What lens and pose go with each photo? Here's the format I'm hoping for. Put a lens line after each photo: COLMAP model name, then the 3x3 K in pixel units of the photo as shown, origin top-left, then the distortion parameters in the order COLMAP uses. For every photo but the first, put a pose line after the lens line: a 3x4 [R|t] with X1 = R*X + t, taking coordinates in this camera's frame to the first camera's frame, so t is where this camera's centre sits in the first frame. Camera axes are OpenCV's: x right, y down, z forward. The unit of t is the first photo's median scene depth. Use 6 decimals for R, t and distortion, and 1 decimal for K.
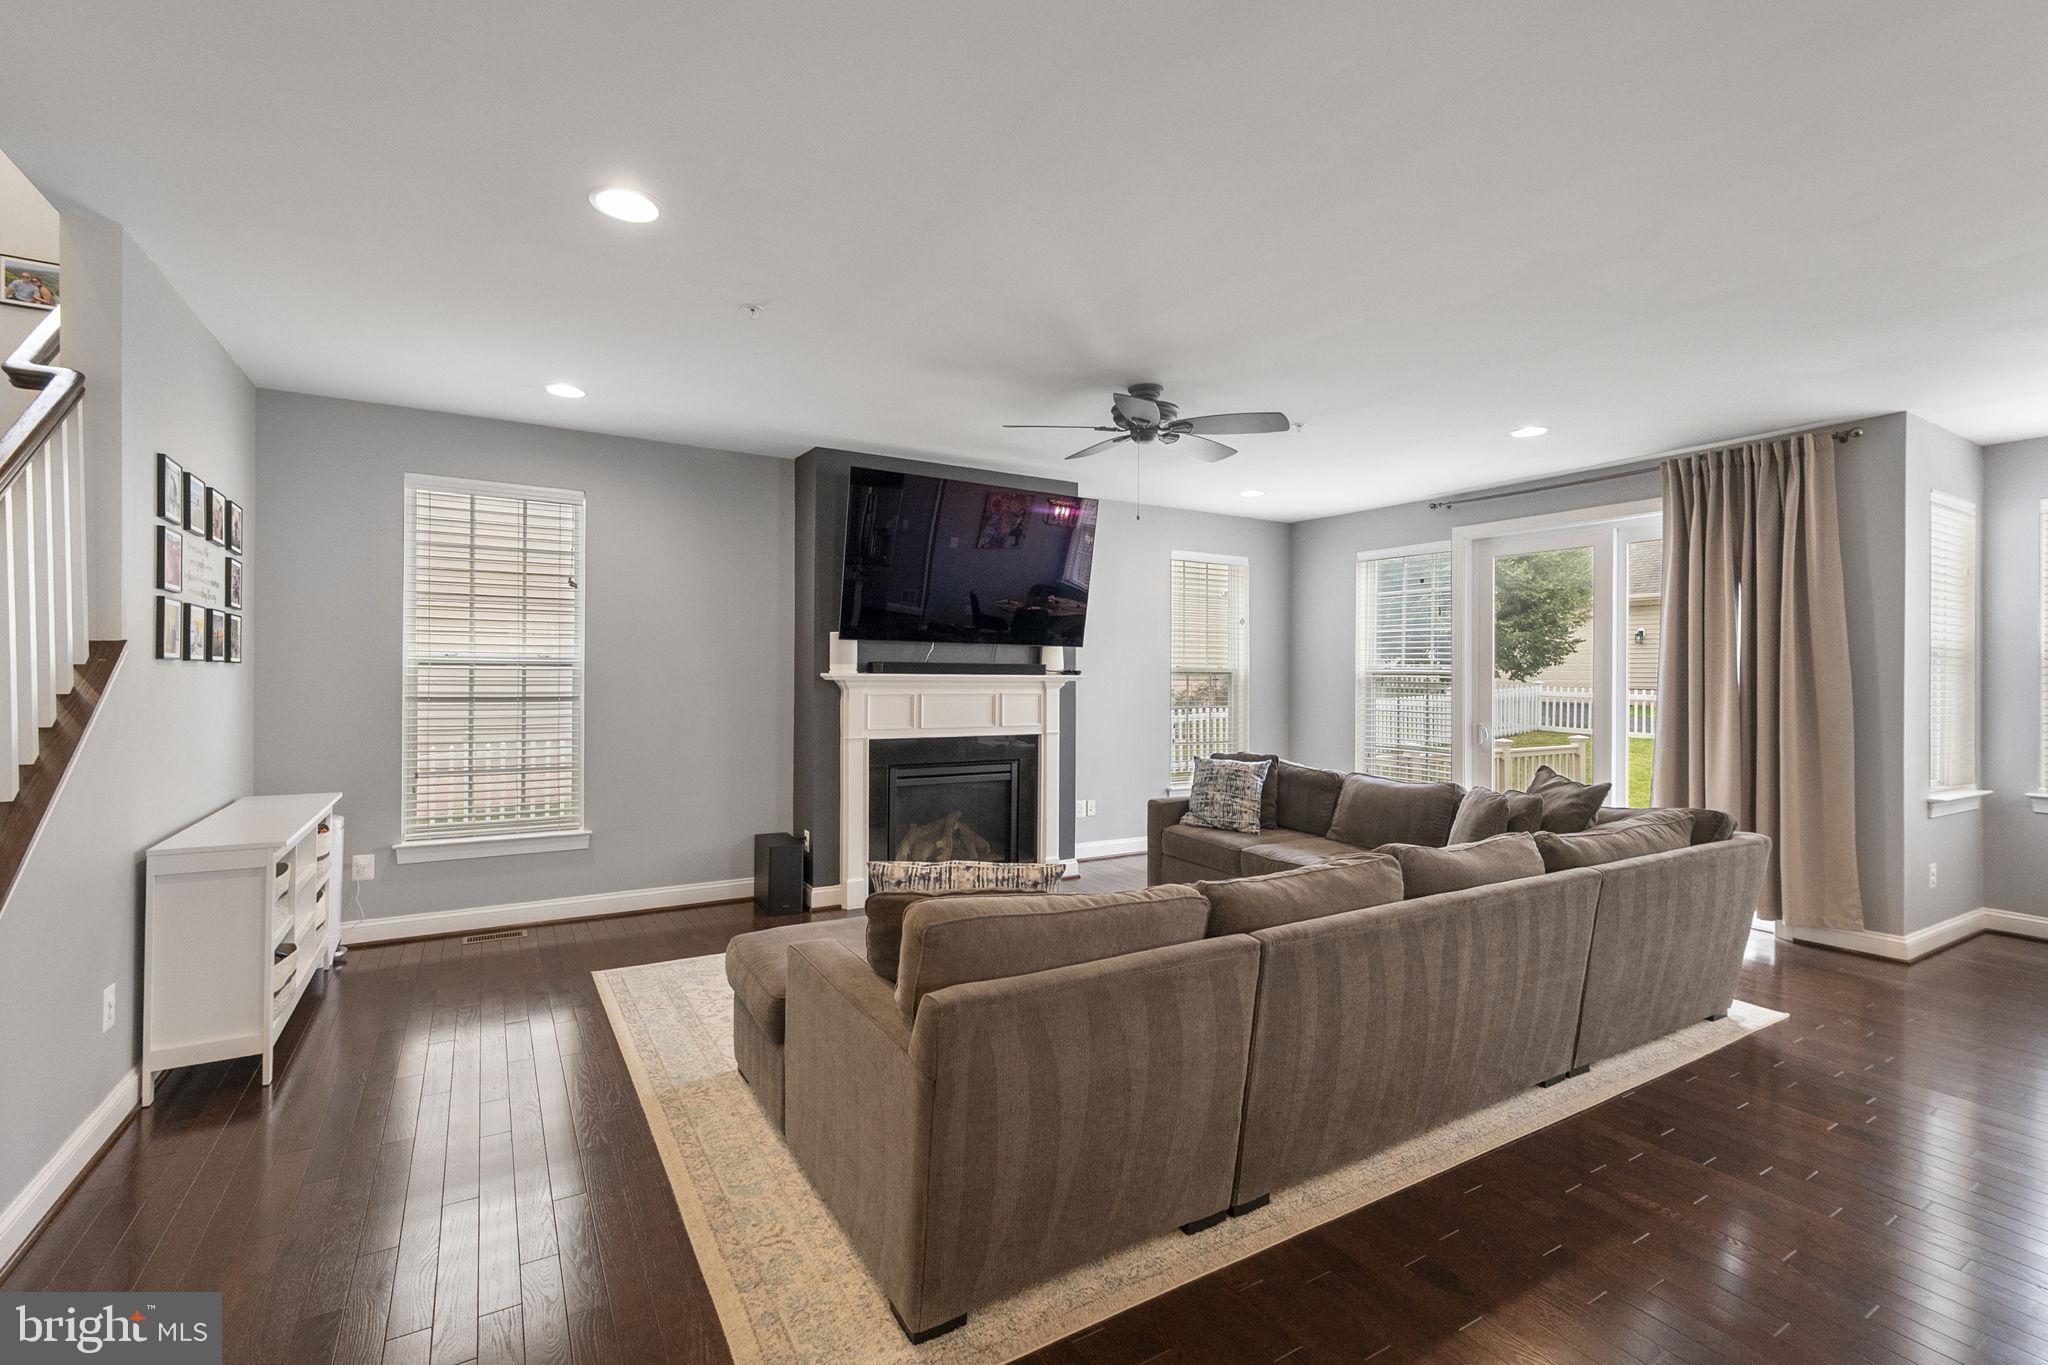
lens RADIAL K [[901.3, 0, 1022.8], [0, 901.3, 684.2], [0, 0, 1]] dist [0.012446, 0.001532]
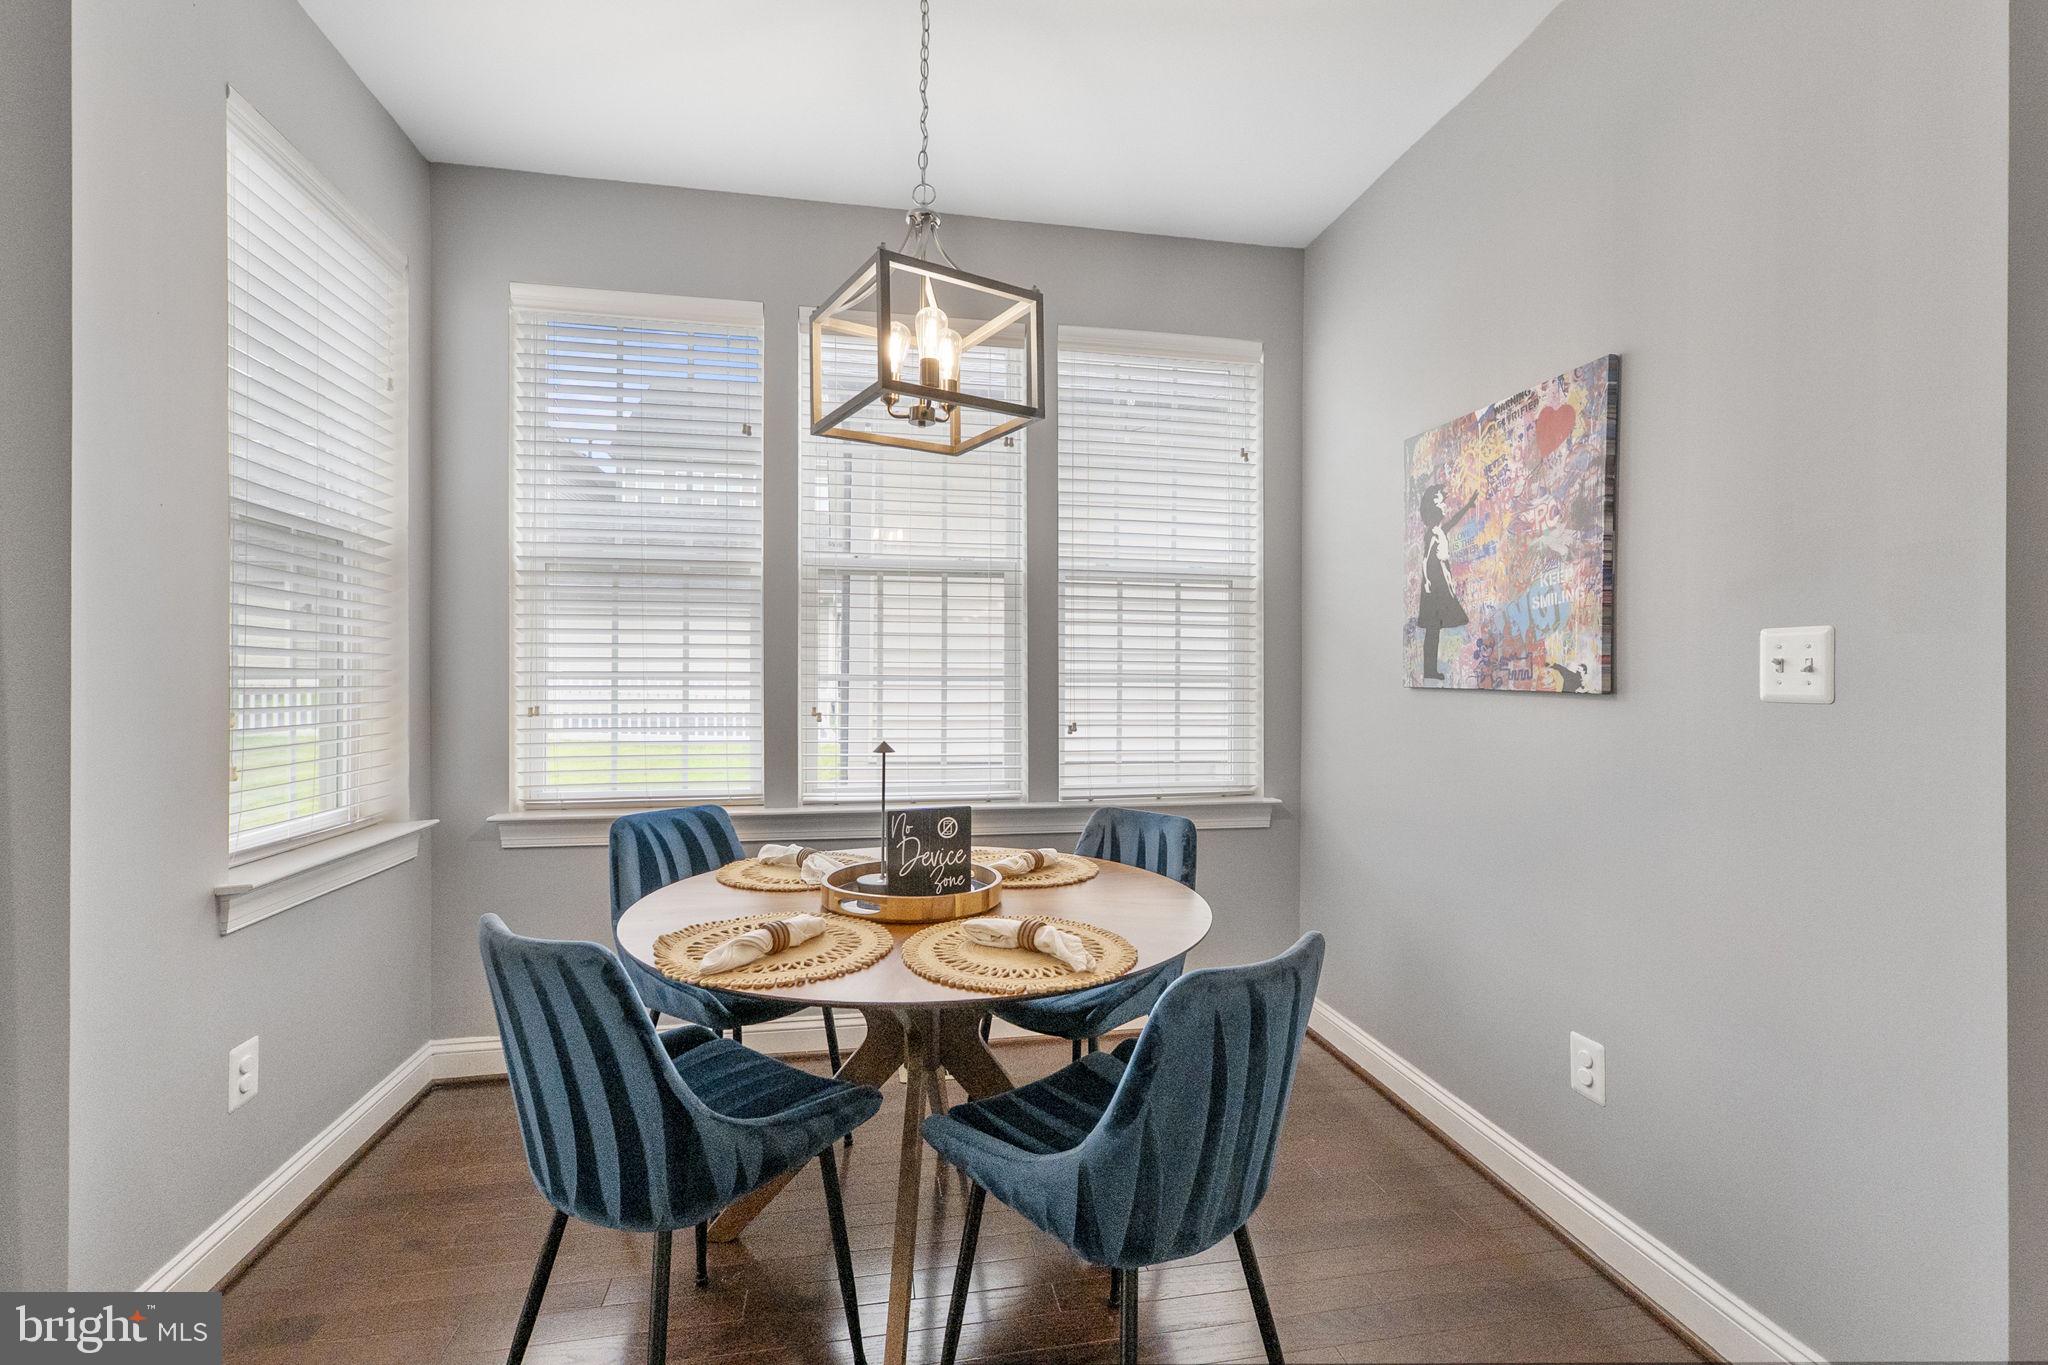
lens RADIAL K [[901.3, 0, 1025.9], [0, 901.3, 680.1], [0, 0, 1]] dist [0.012446, 0.001532]
pose [[0.348418, -0.008581, 0.937300, 0.724929], [0.000651, 0.999960, 0.008912, 0.035397], [-0.937339, -0.002495, 0.348410, 0.533009]]
